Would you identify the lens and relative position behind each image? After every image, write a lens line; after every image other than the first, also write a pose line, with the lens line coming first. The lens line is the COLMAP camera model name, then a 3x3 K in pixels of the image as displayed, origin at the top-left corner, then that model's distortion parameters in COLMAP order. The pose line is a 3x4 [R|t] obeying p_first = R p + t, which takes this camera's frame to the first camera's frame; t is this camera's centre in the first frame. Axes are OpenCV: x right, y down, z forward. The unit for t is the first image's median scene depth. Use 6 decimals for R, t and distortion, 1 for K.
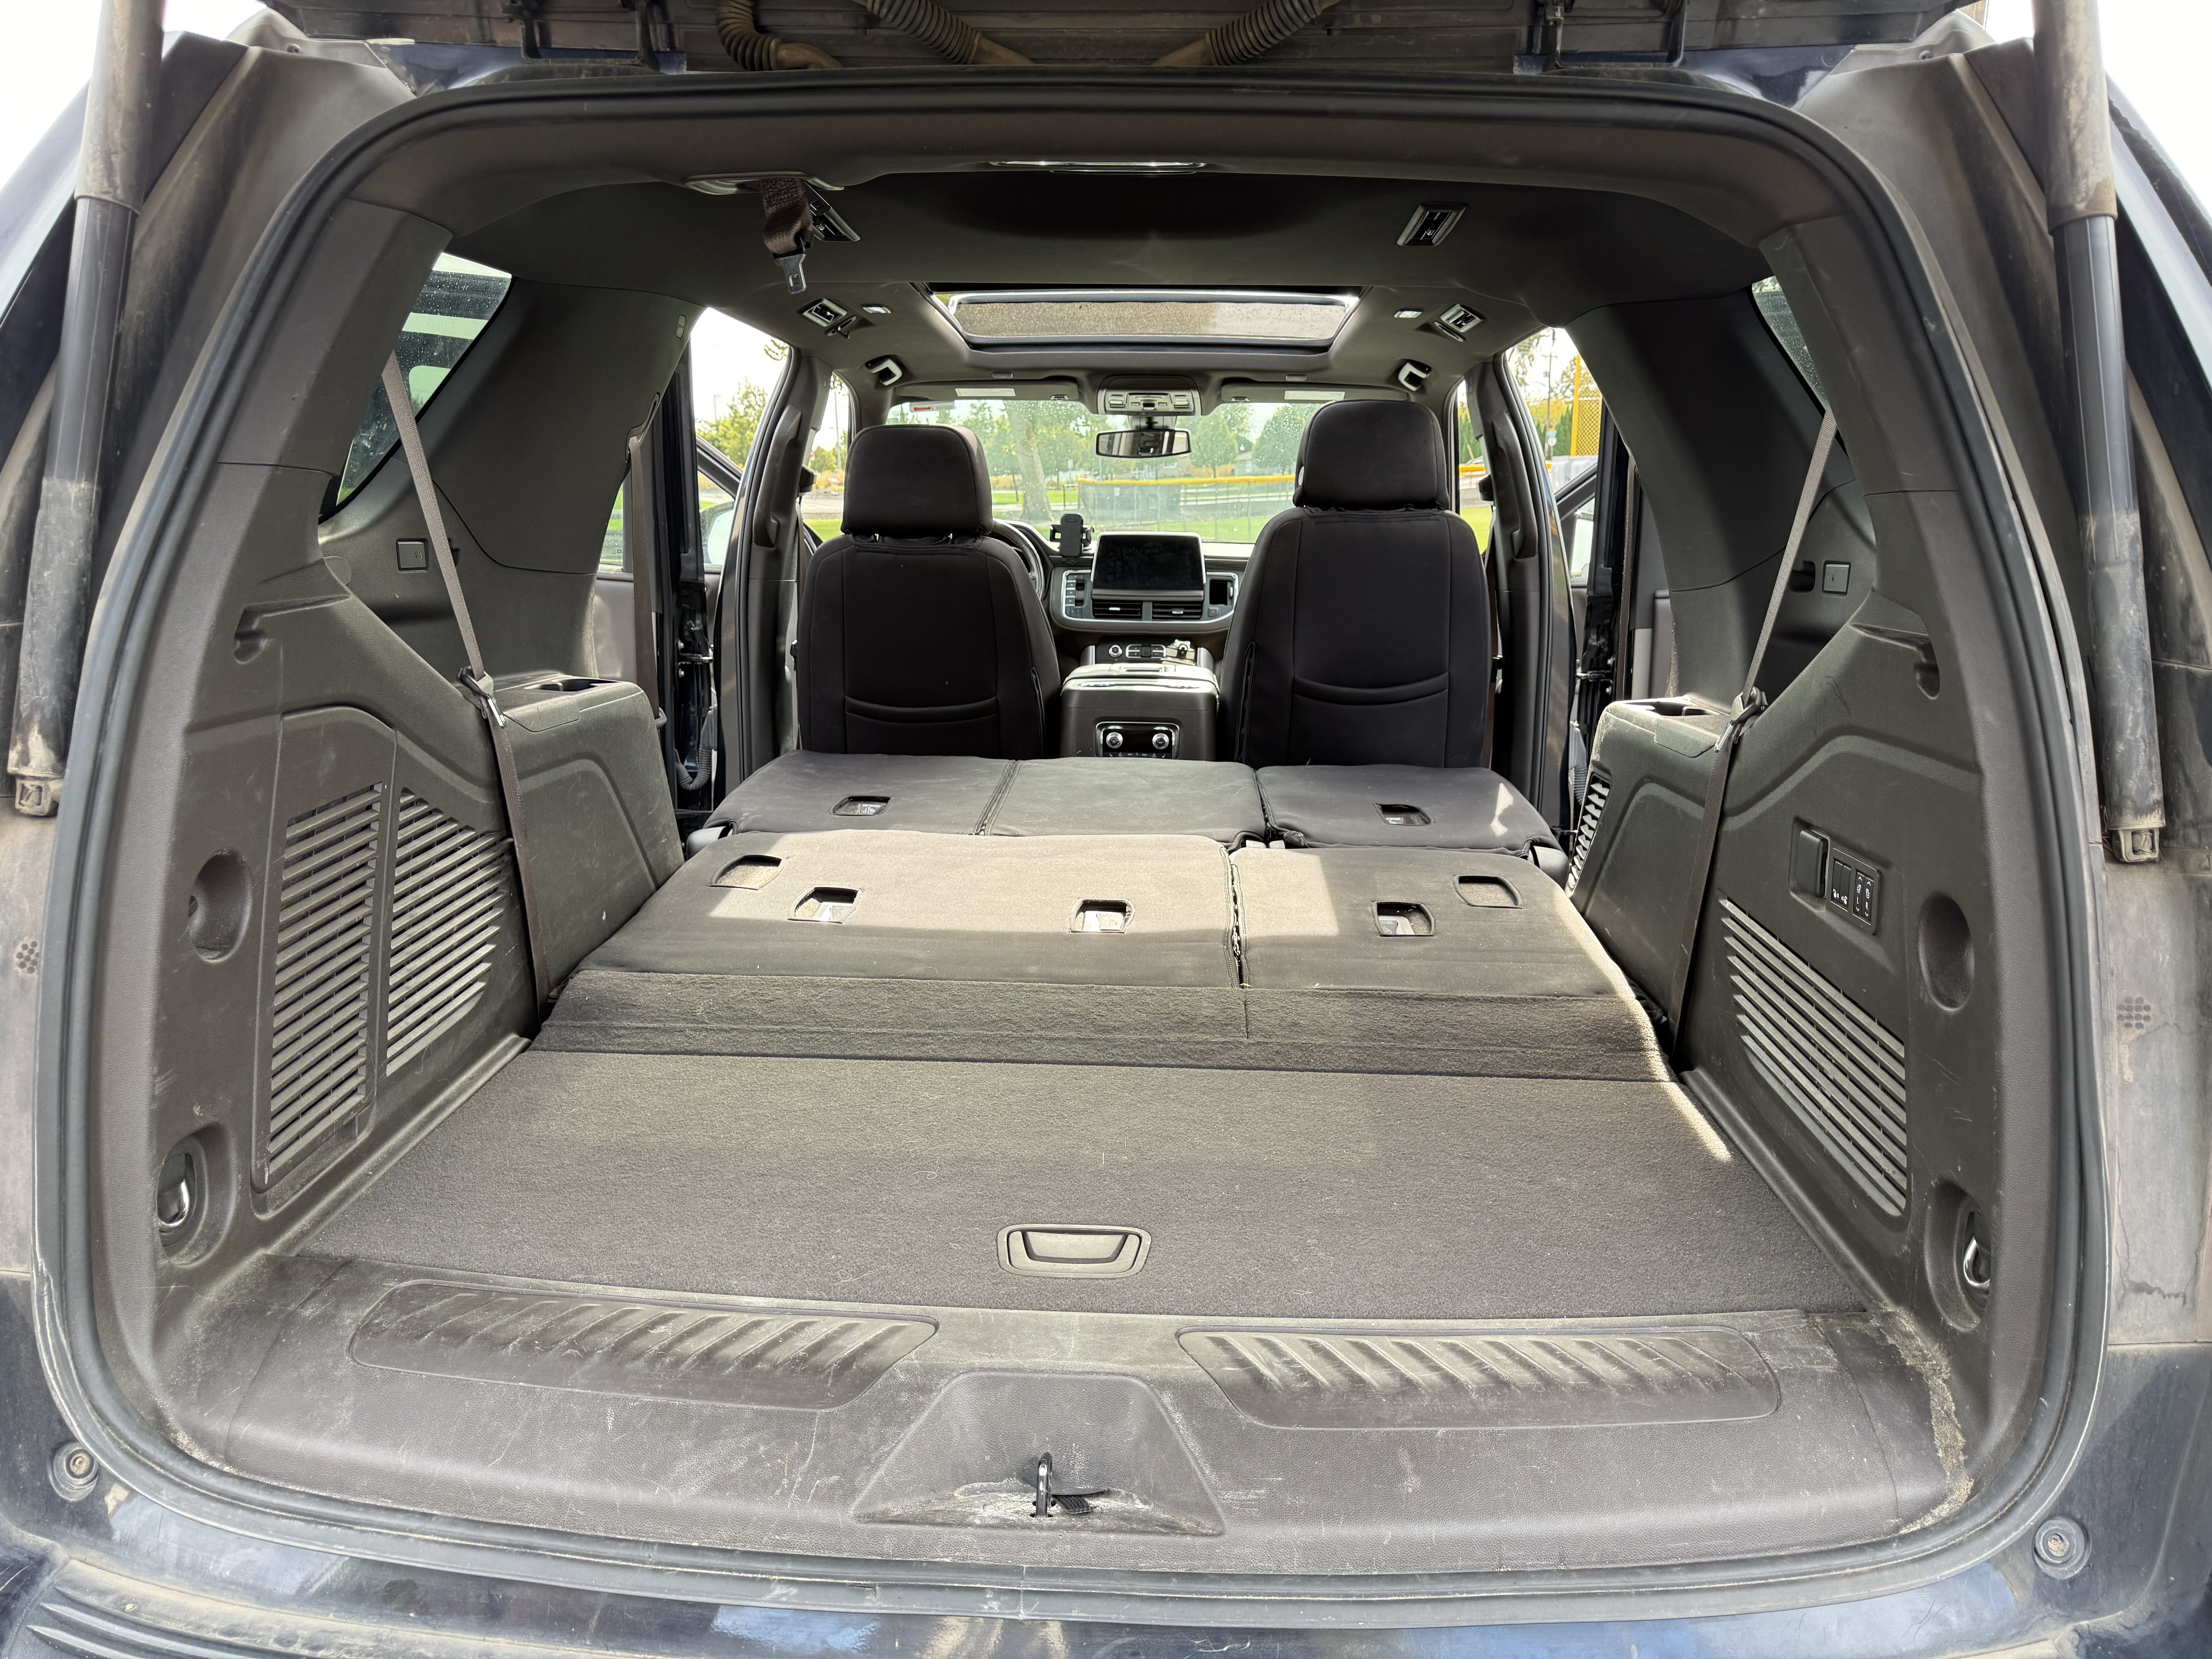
lens RADIAL K [[1568.2, 0, 1106.0], [0, 1568.2, 829.5], [0, 0, 1]] dist [-0.000253, -0.009608]
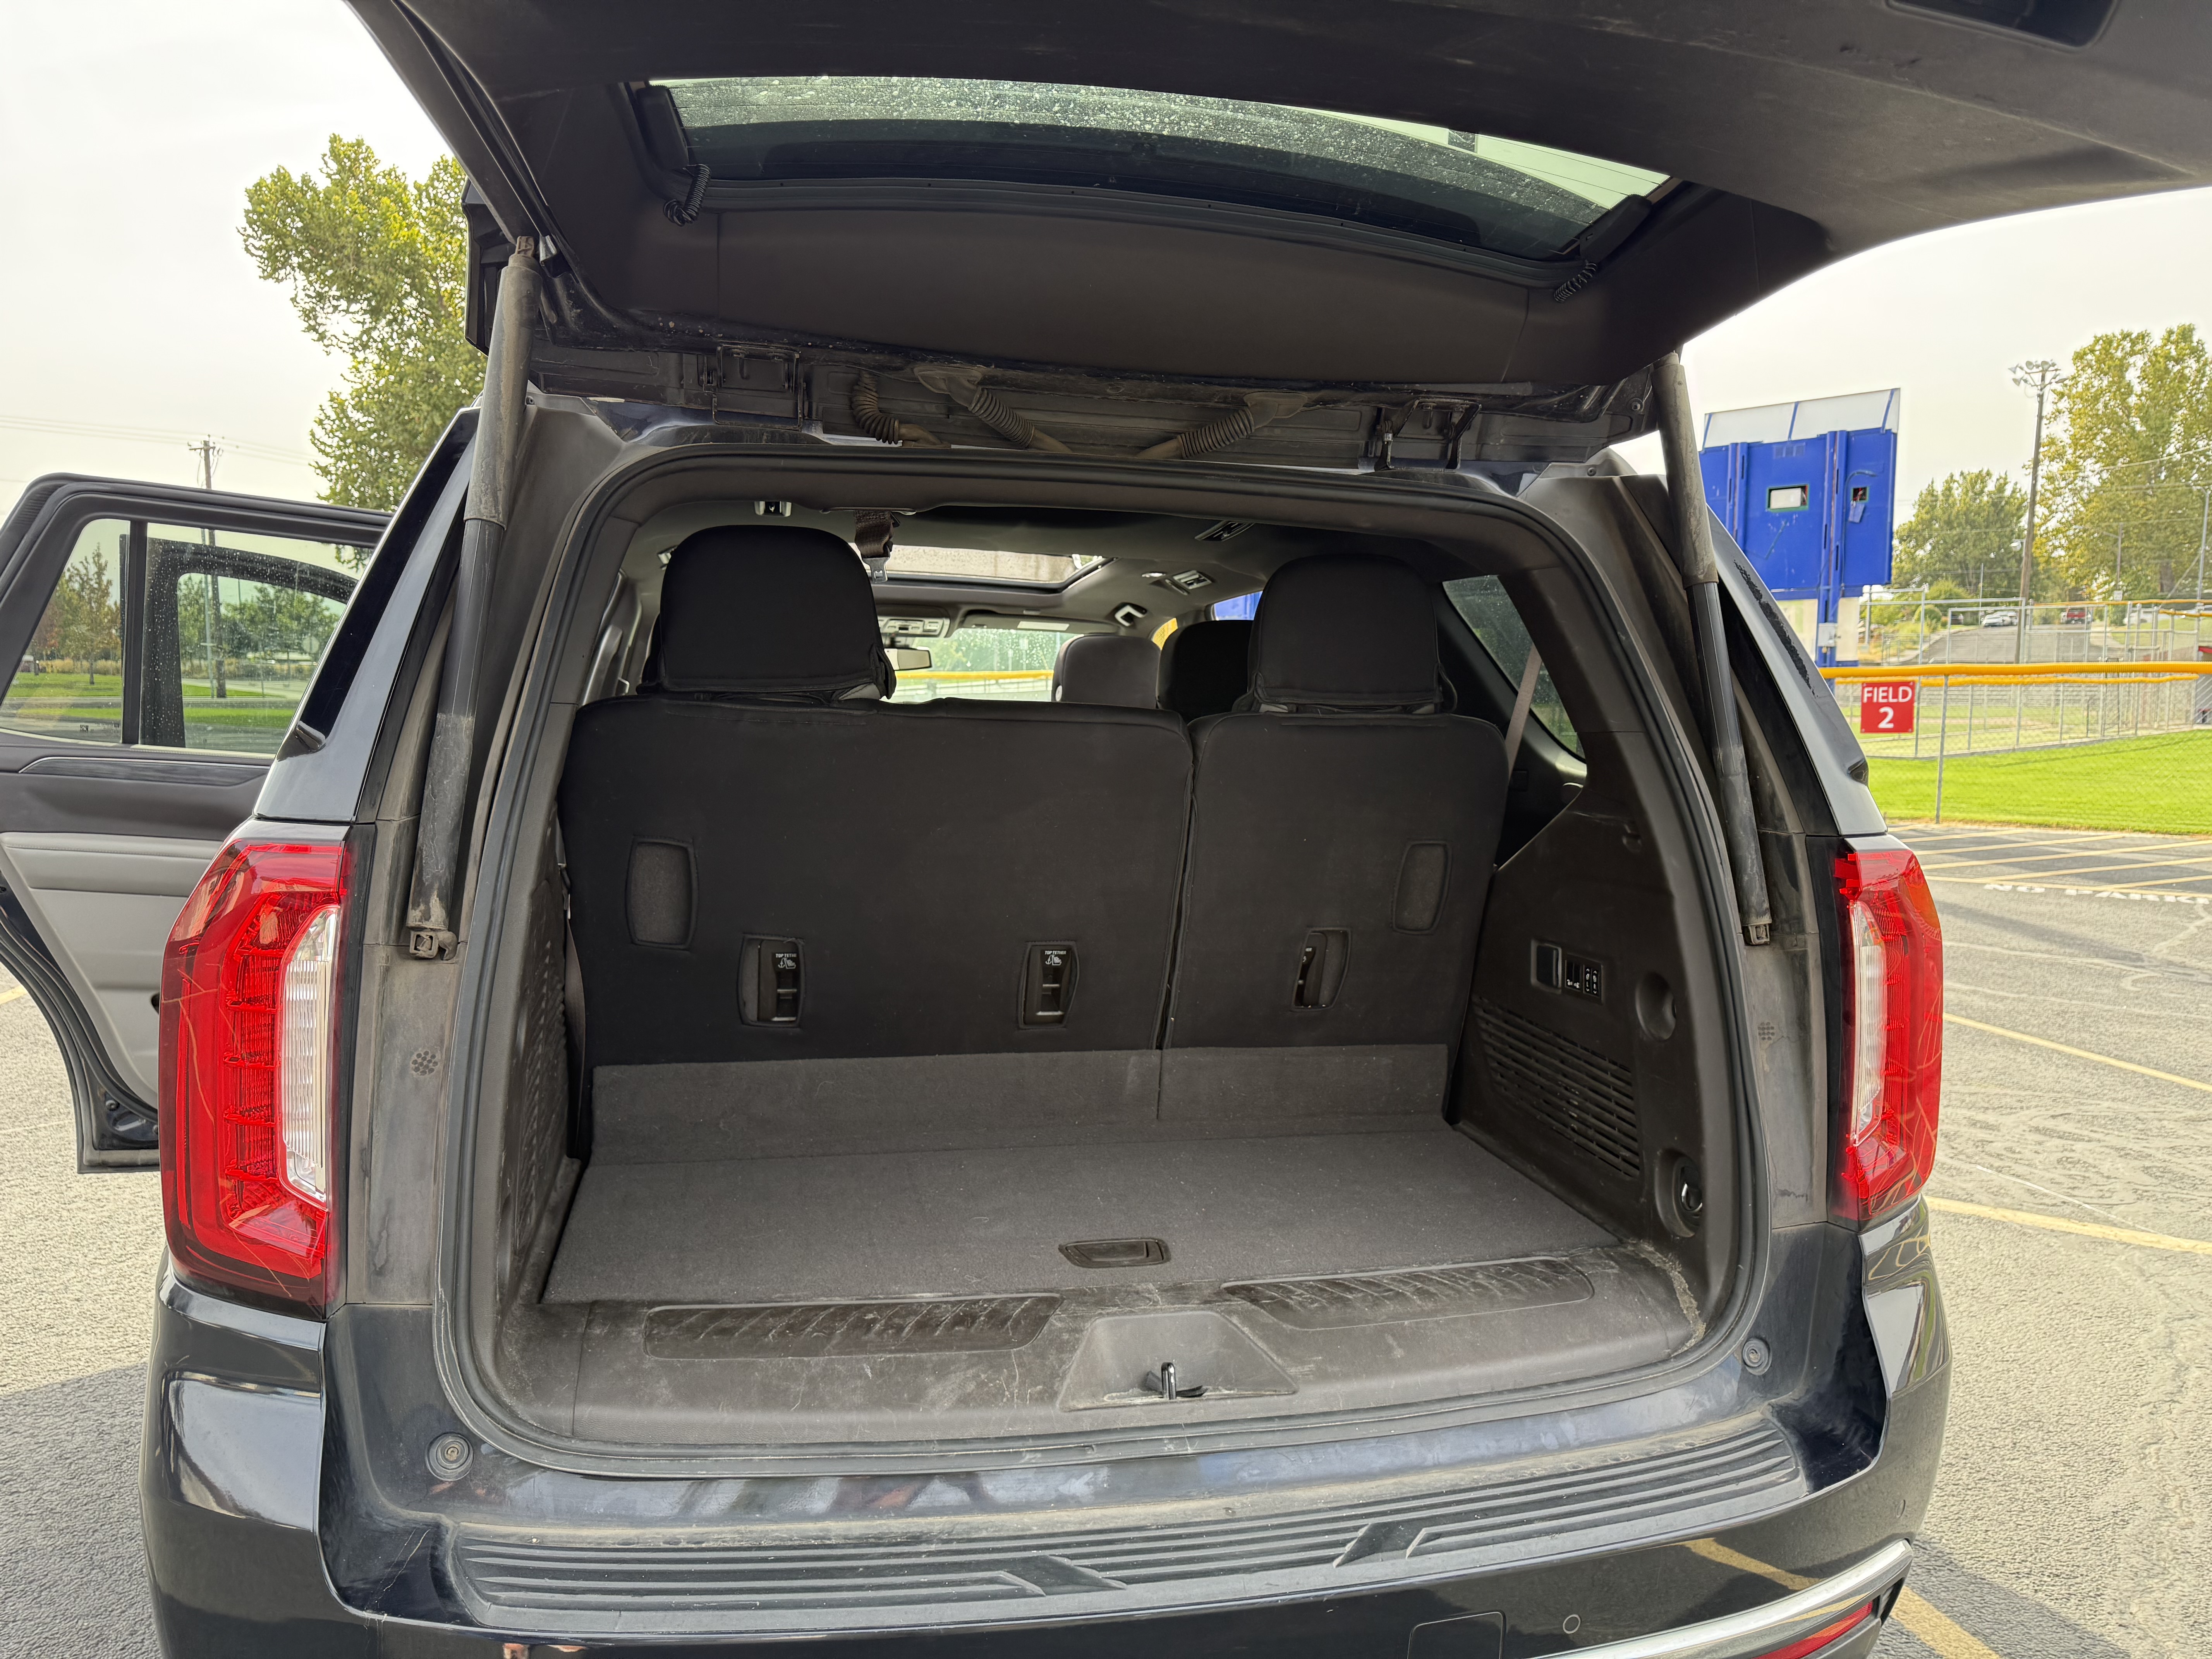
lens RADIAL K [[1522.6, 0, 1106.0], [0, 1522.6, 829.5], [0, 0, 1]] dist [0.102127, -0.217522]
pose [[0.965498, -0.009689, 0.260230, -0.467764], [0.040758, 0.992614, -0.114261, 0.058006], [-0.257201, 0.120926, 0.958762, -0.451932]]
